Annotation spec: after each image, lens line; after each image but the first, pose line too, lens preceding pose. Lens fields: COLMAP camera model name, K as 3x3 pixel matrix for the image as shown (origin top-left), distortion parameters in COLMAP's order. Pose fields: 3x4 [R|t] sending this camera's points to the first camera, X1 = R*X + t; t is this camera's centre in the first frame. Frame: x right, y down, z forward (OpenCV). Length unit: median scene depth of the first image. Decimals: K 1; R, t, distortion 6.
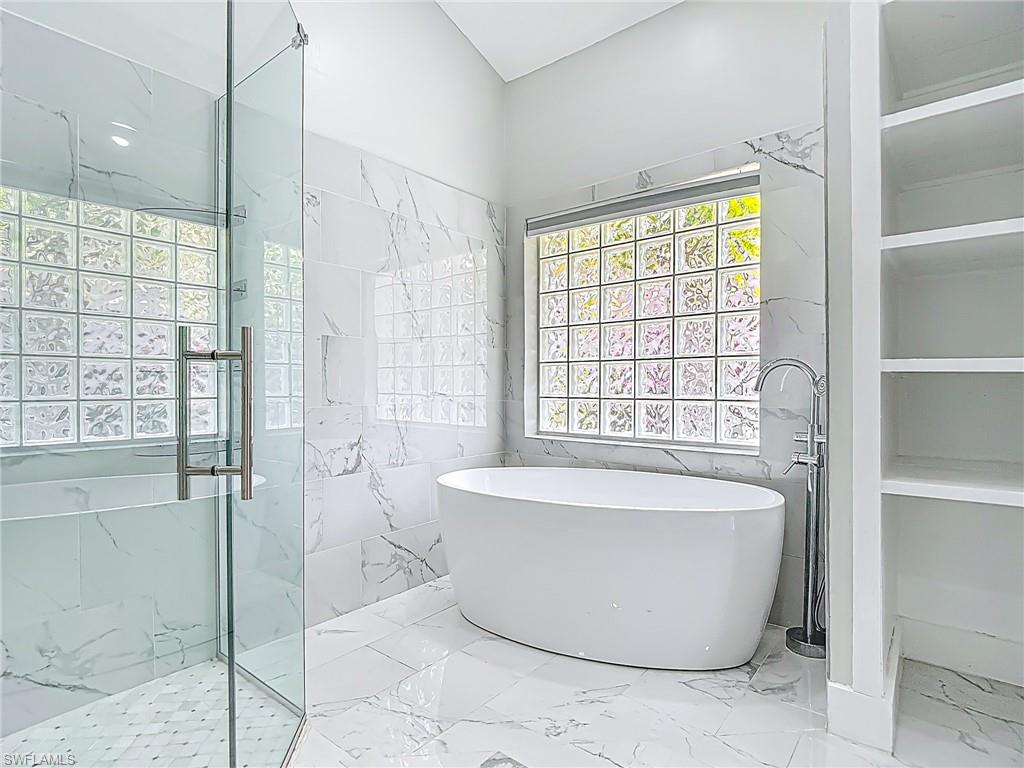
lens RADIAL K [[535.6, 0, 521.4], [0, 535.6, 388.1], [0, 0, 1]] dist [0.008209, -0.011795]
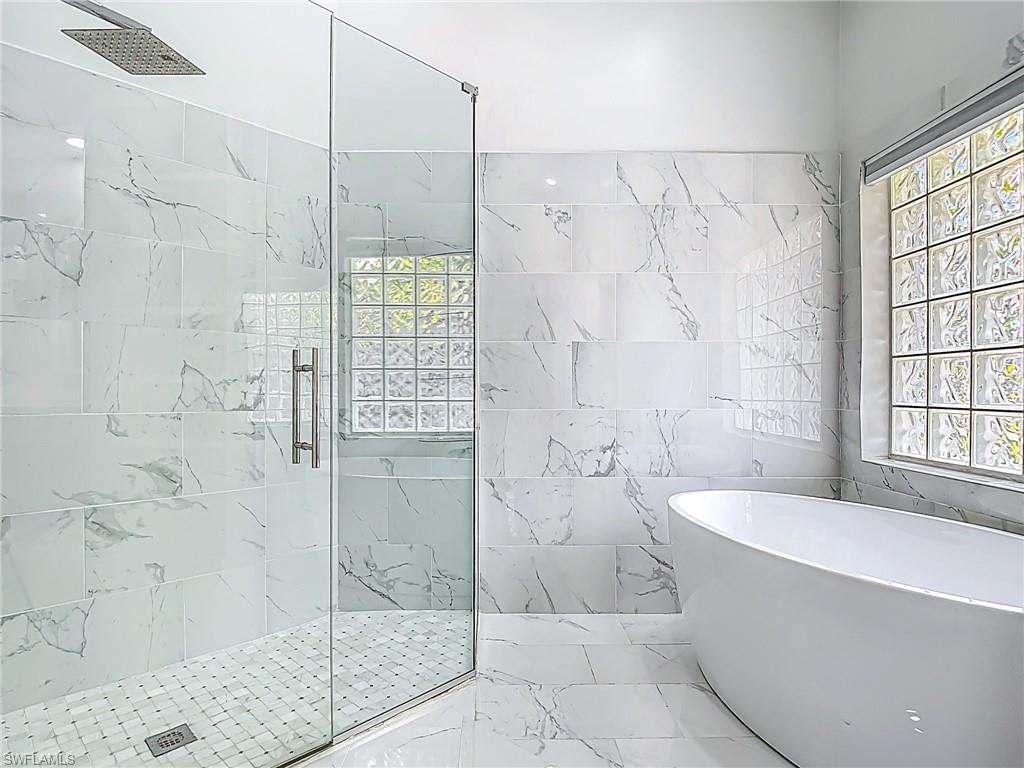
lens RADIAL K [[559.4, 0, 486.3], [0, 559.4, 392.8], [0, 0, 1]] dist [-0.010195, -0.004089]
pose [[0.634142, 0.002650, -0.773212, 0.340492], [-0.002350, 0.999996, 0.001500, 0.000618], [0.773213, 0.000866, 0.634145, 0.157082]]
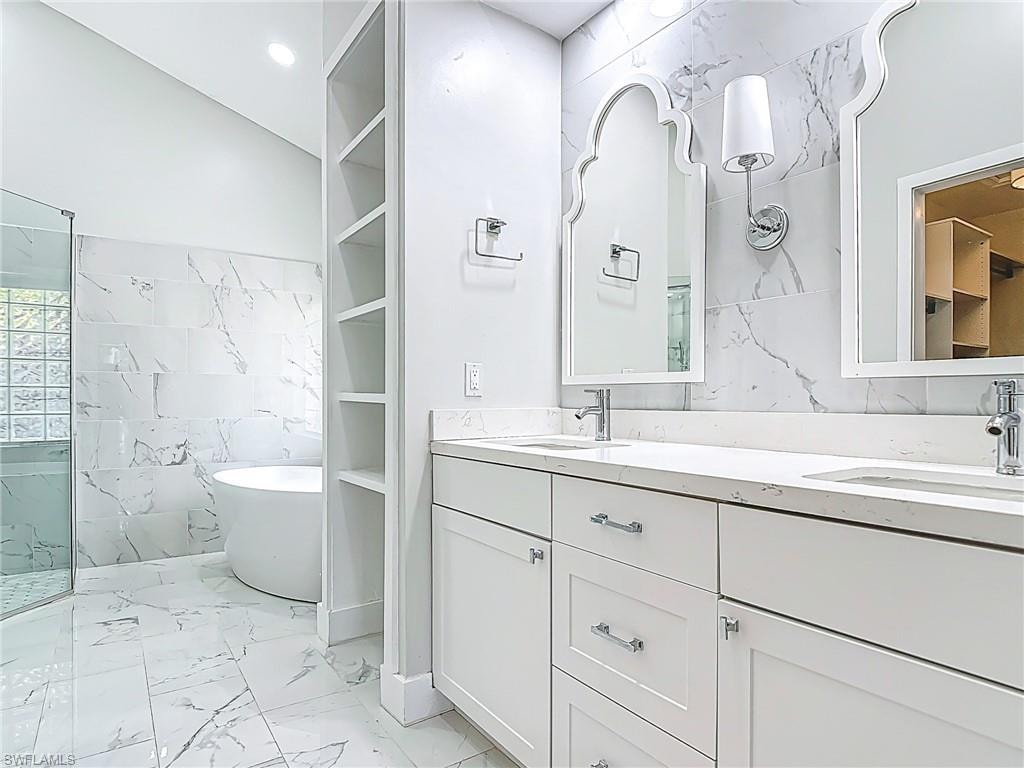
lens RADIAL K [[559.4, 0, 477.0], [0, 559.4, 405.5], [0, 0, 1]] dist [-0.010195, -0.004089]
pose [[0.961872, 0.004921, -0.273456, 0.872944], [-0.003742, 0.999981, 0.004831, -0.015623], [0.273475, -0.003624, 0.961872, -0.256441]]
